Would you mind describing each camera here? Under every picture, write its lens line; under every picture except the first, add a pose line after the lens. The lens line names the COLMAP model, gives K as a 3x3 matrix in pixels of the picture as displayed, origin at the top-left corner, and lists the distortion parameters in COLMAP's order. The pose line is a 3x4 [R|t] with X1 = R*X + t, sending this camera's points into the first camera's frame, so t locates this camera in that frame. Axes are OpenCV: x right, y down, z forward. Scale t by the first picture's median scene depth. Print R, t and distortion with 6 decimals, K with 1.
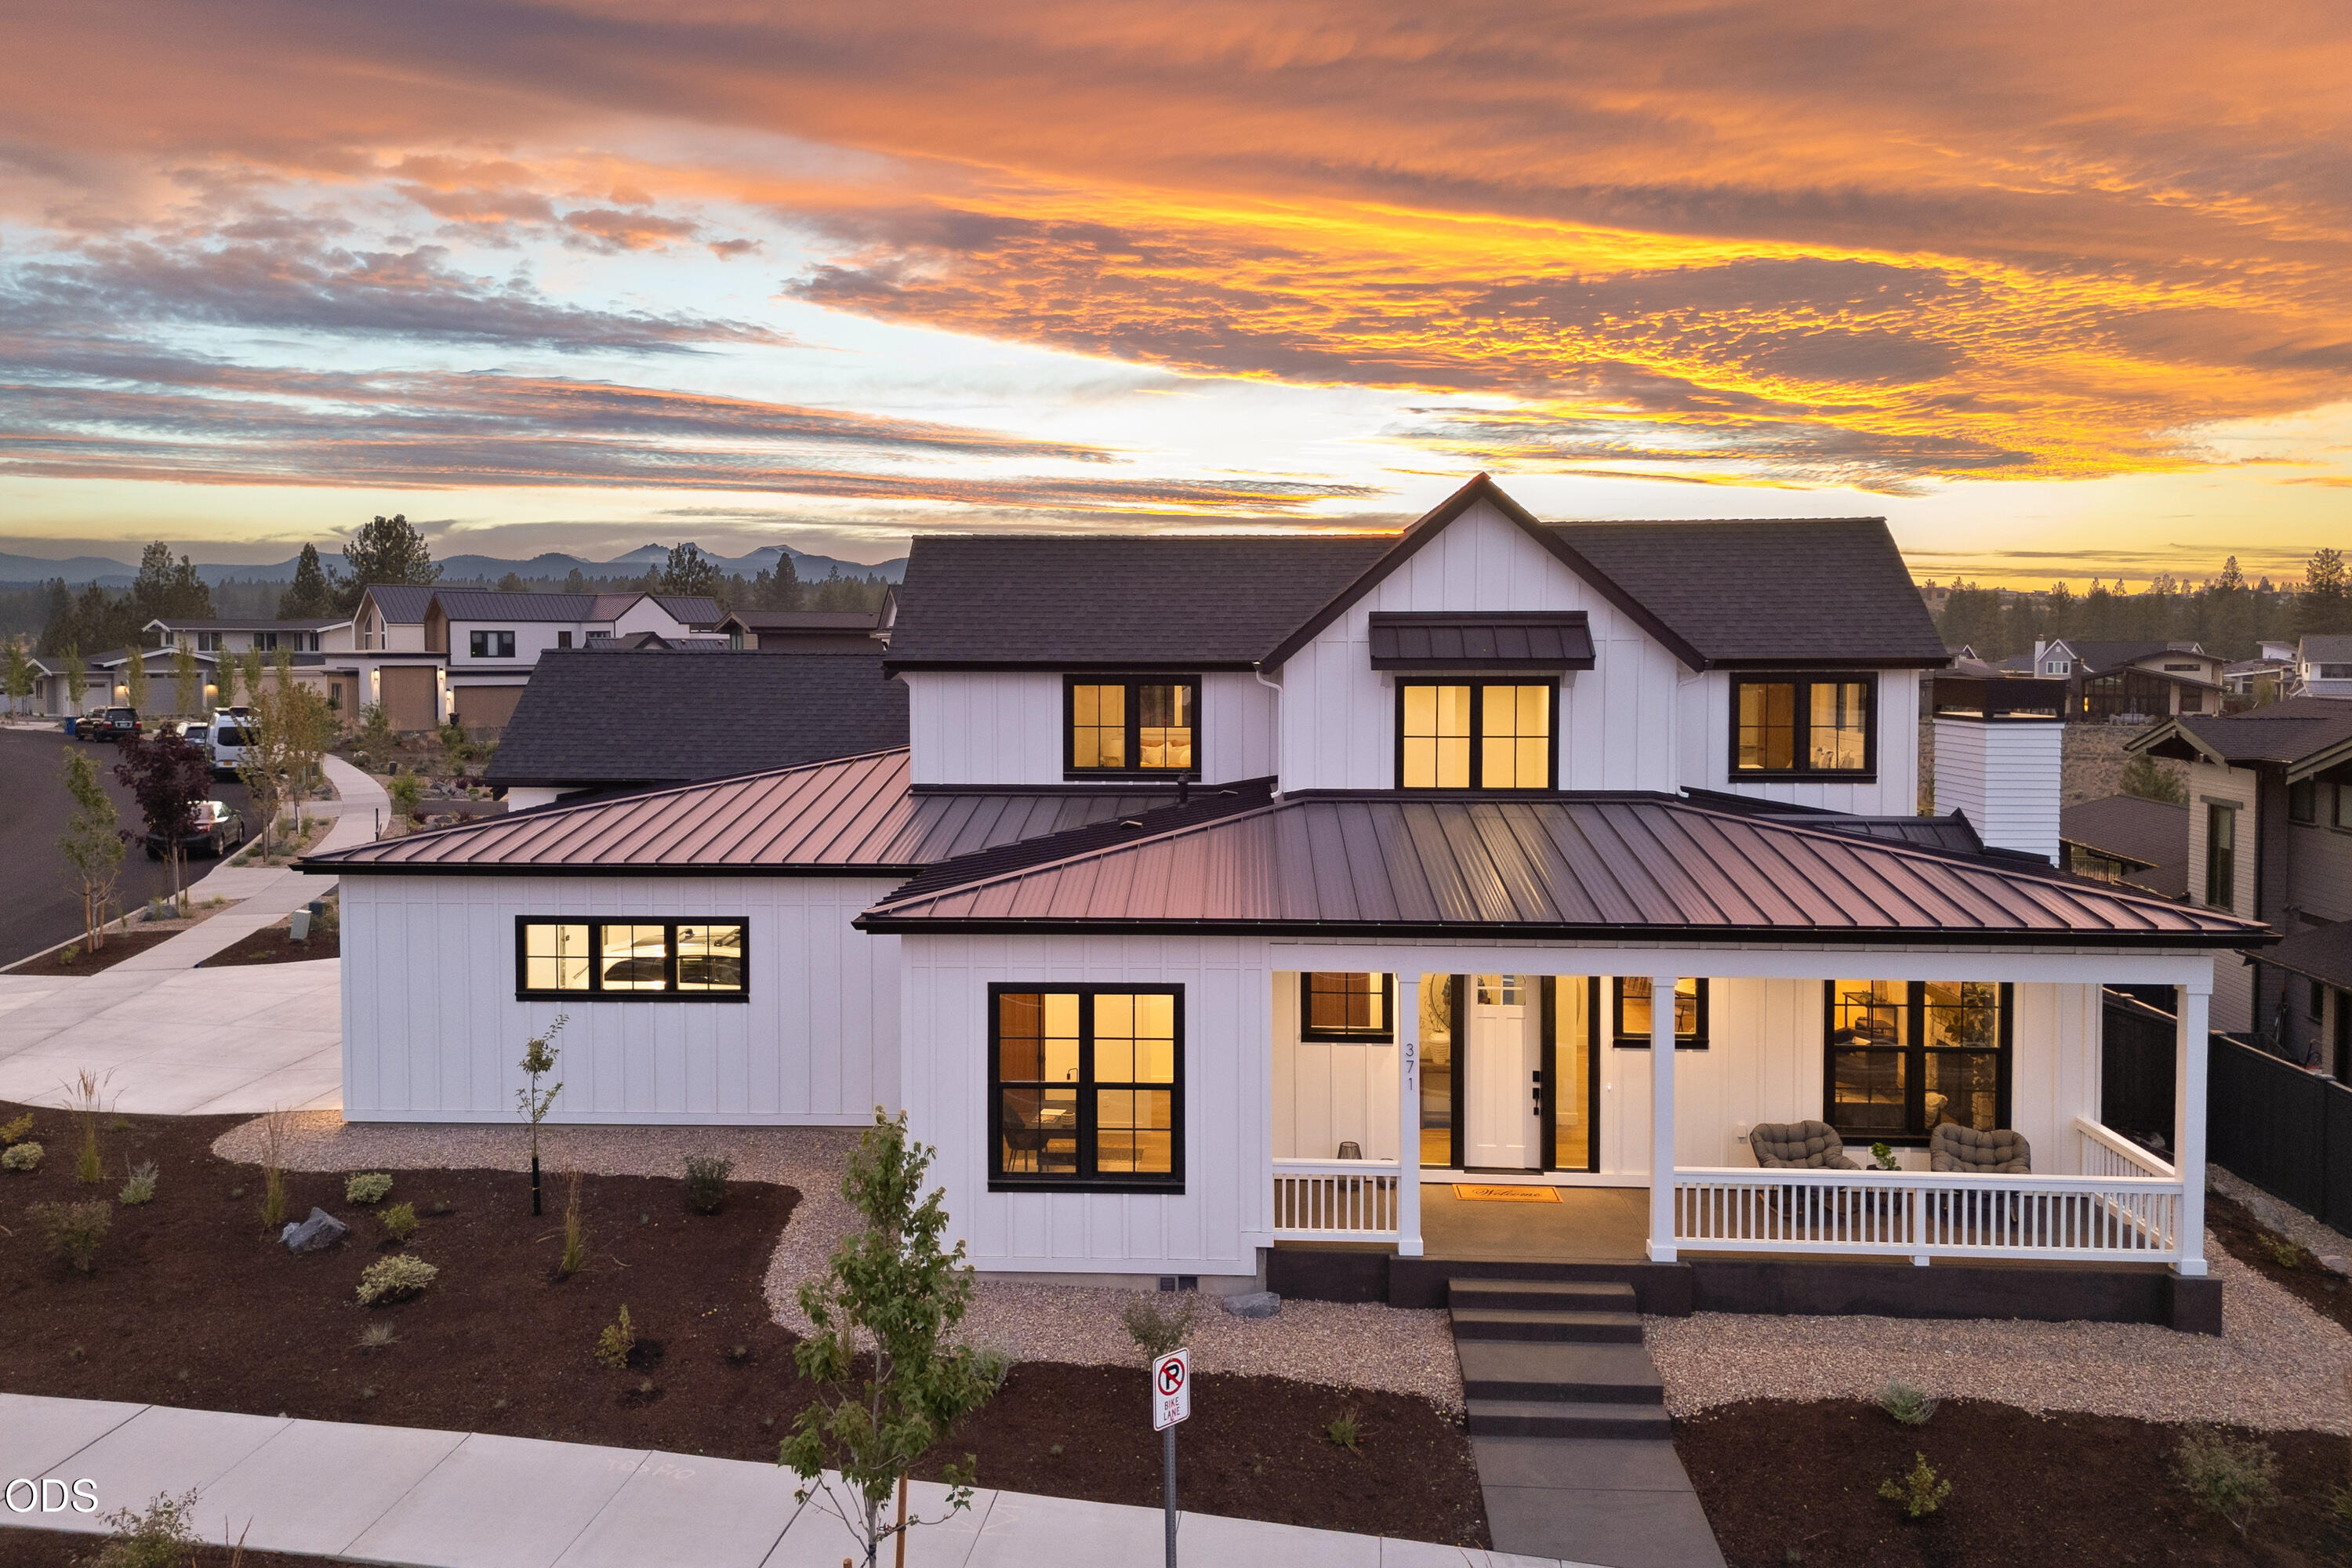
lens RADIAL K [[1905.3, 0, 1183.2], [0, 1905.3, 714.4], [0, 0, 1]] dist [0.086443, -0.104736]
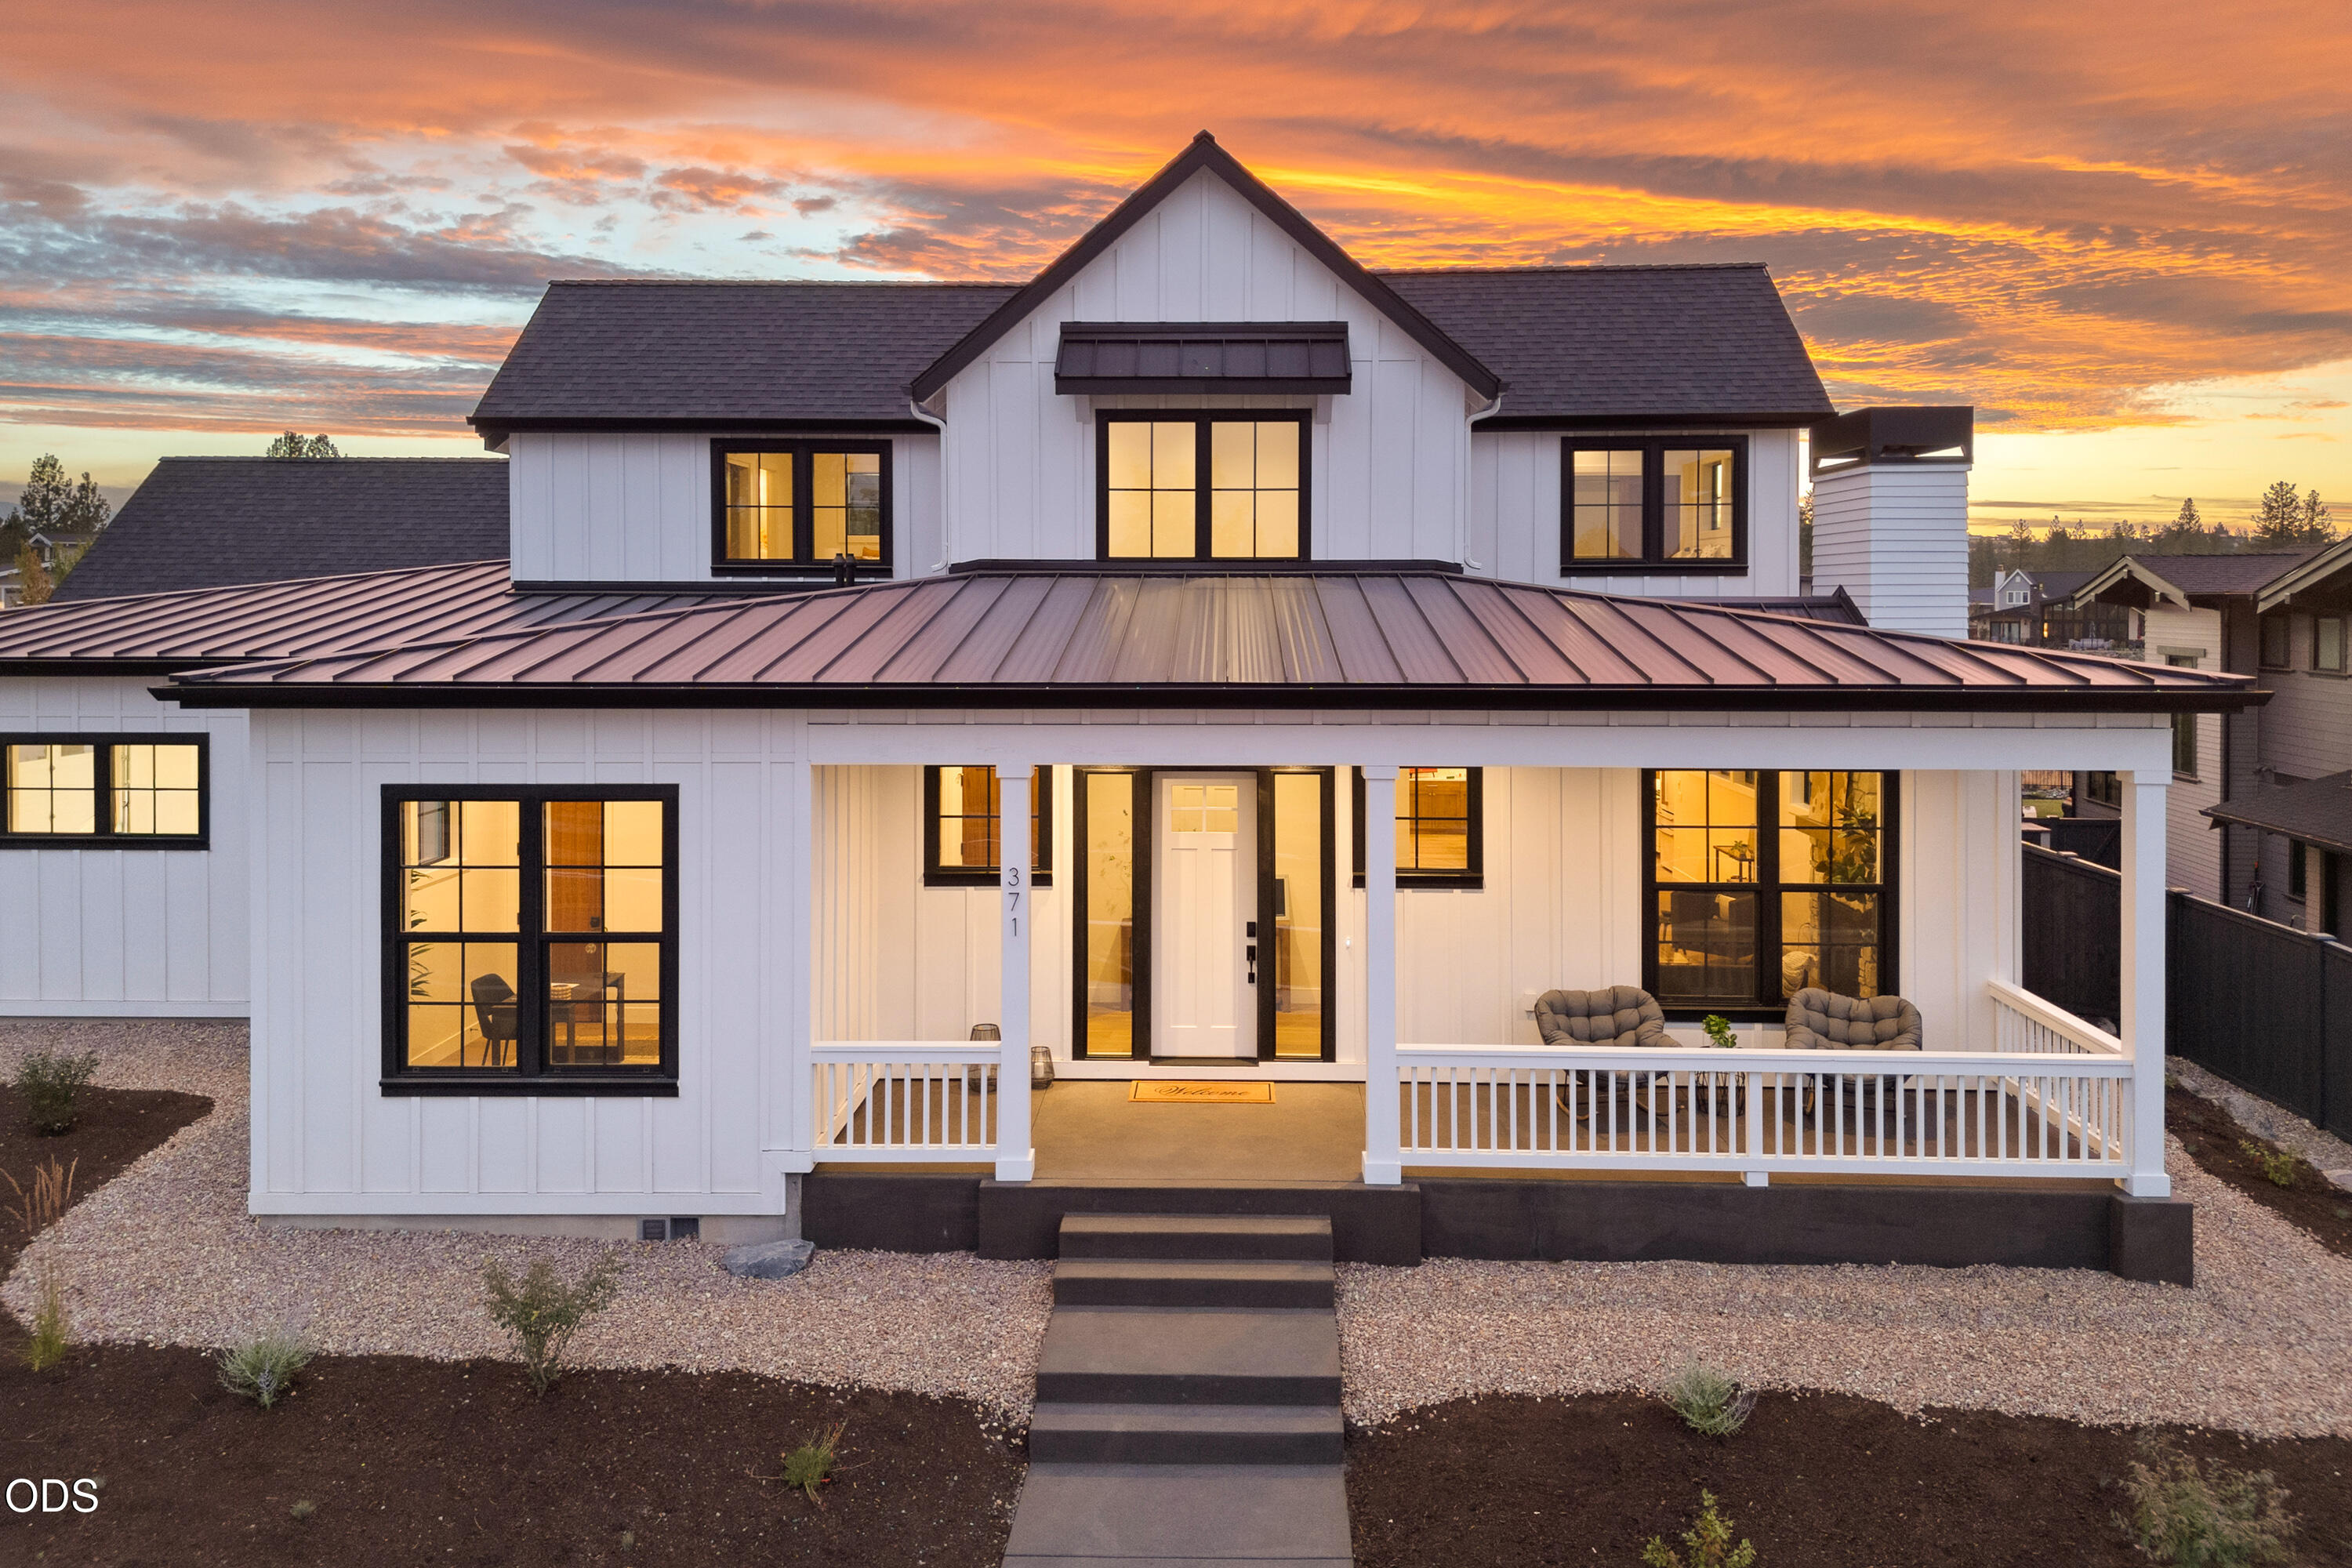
lens RADIAL K [[1805.6, 0, 1234.3], [0, 1805.6, 628.0], [0, 0, 1]] dist [0.052151, -0.051245]
pose [[0.999892, -0.003803, 0.014172, 0.156671], [0.004198, 0.999602, -0.027888, 0.087107], [-0.014060, 0.027944, 0.999511, 0.293020]]
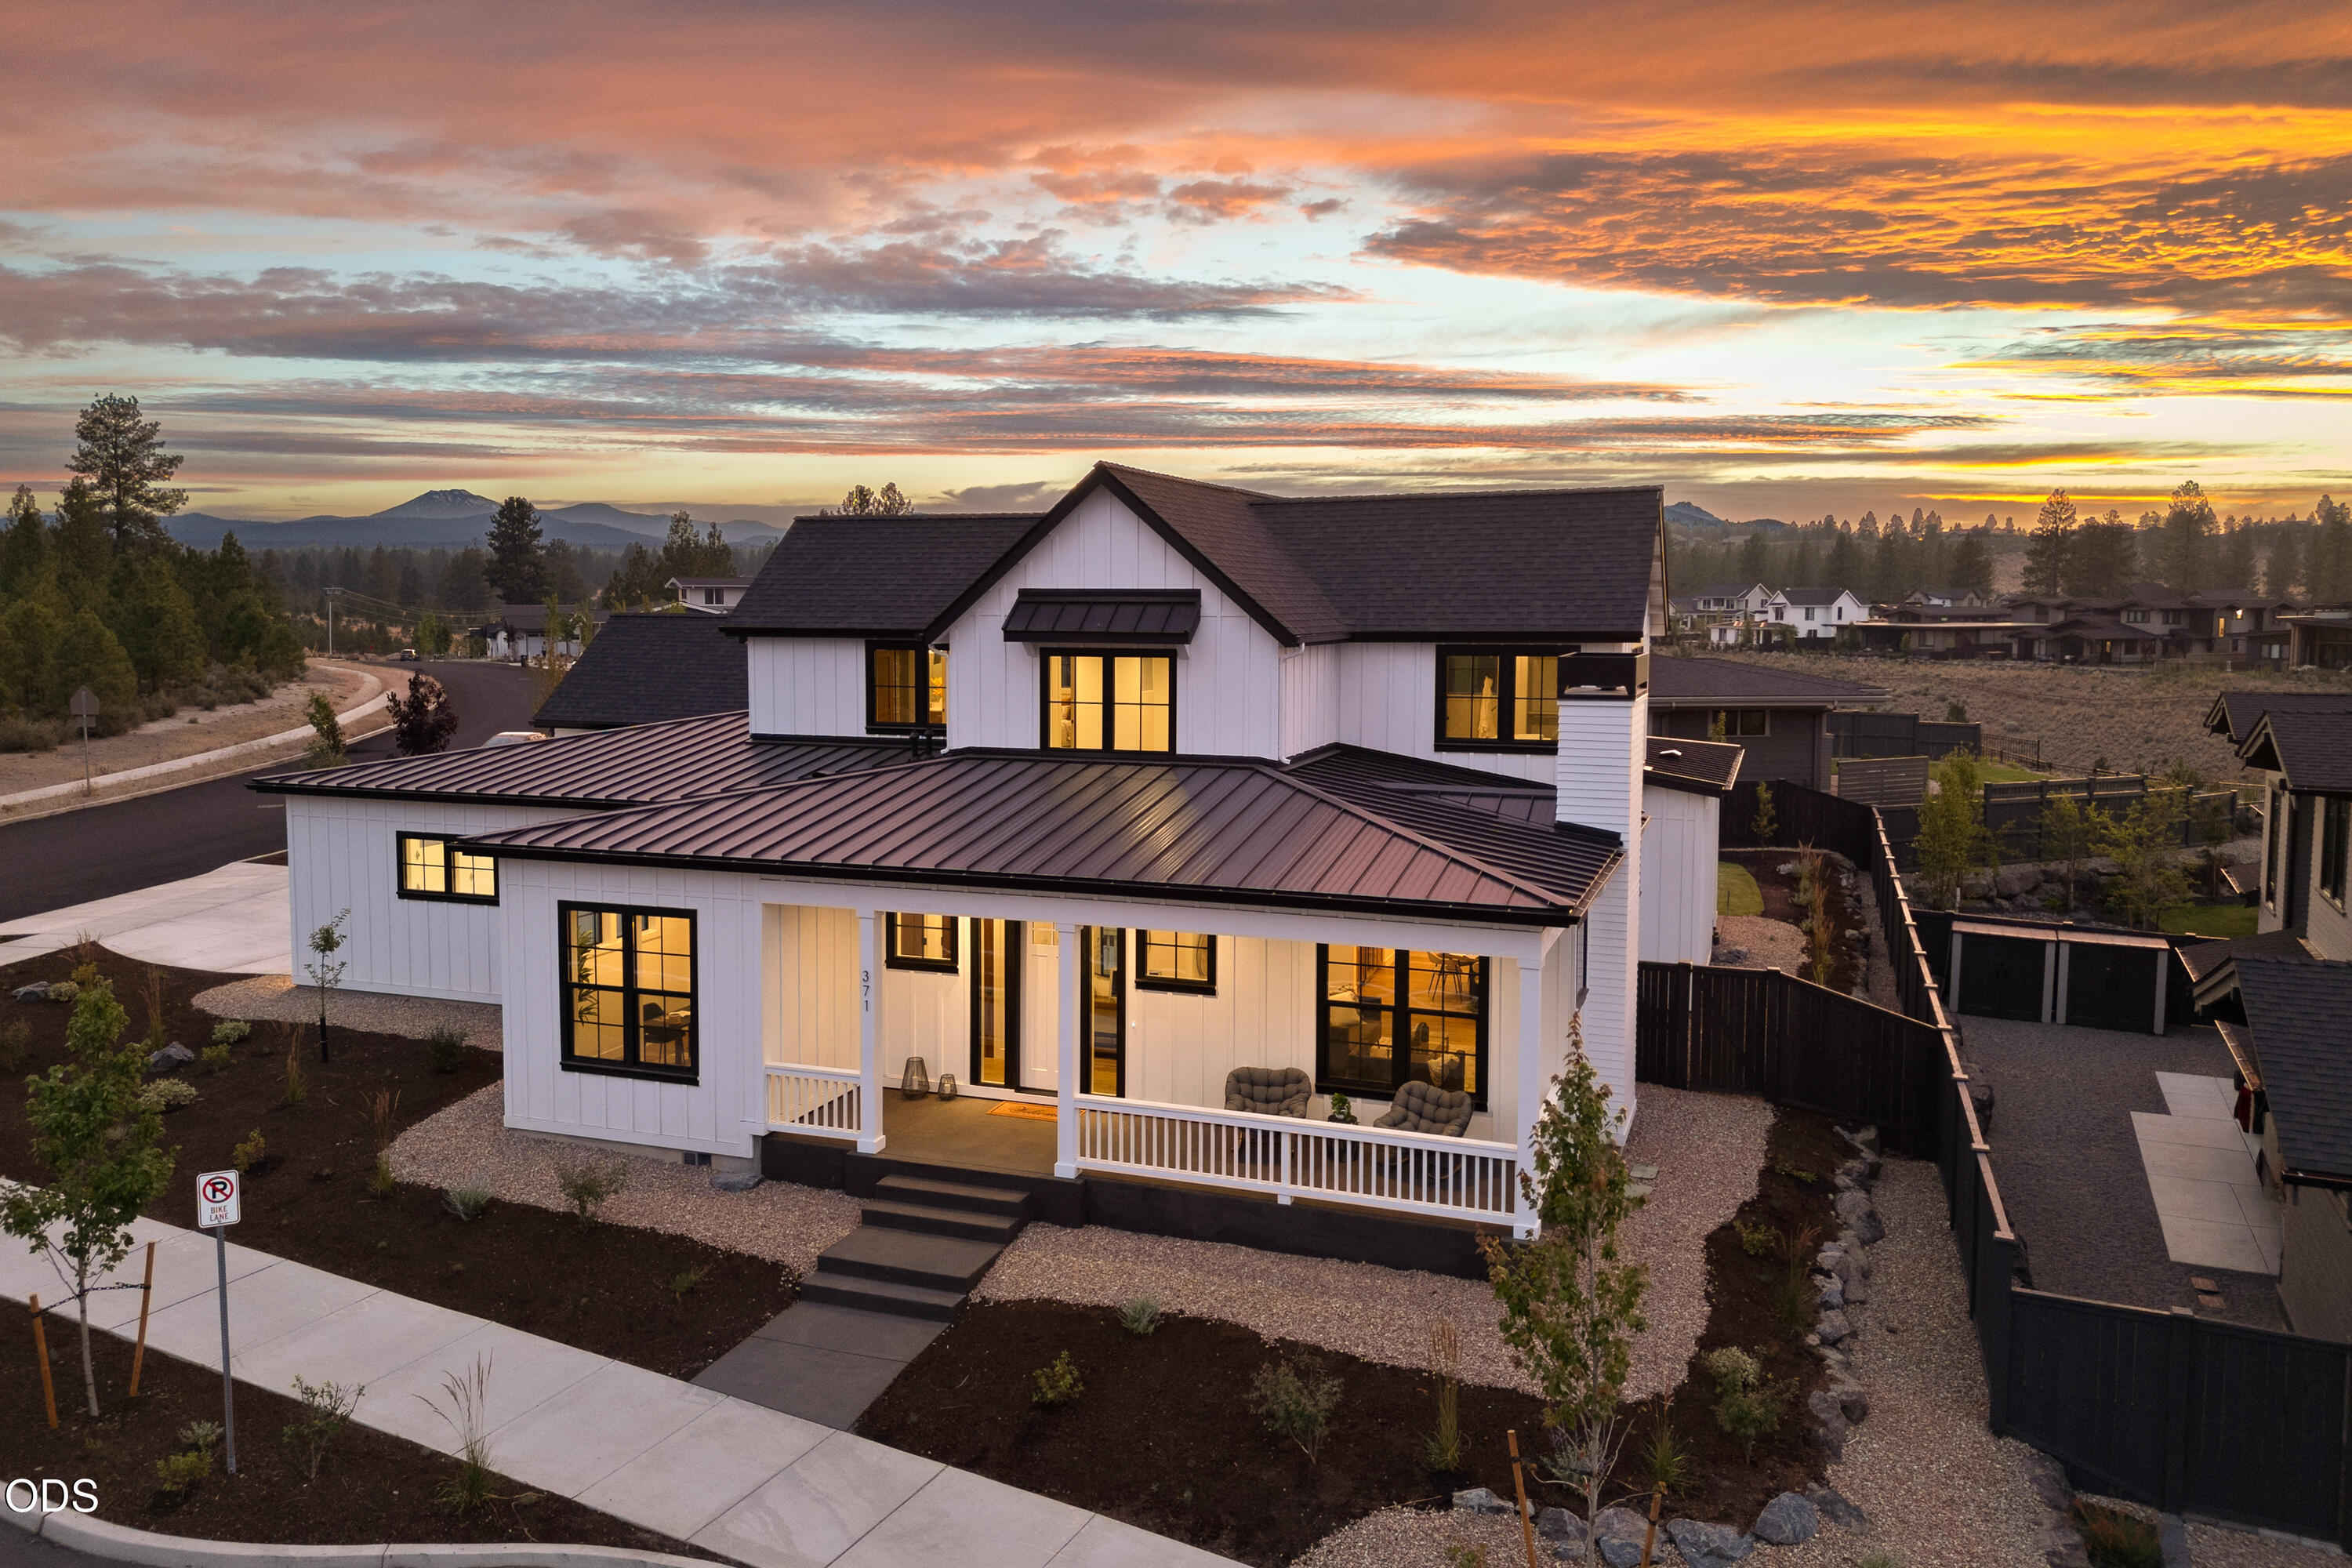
lens RADIAL K [[1905.3, 0, 1183.2], [0, 1905.3, 714.4], [0, 0, 1]] dist [0.086443, -0.104736]
pose [[0.941209, 0.019511, -0.337261, 0.567667], [-0.009878, 0.999493, 0.030256, -0.015541], [0.337680, -0.025146, 0.940925, -0.012745]]
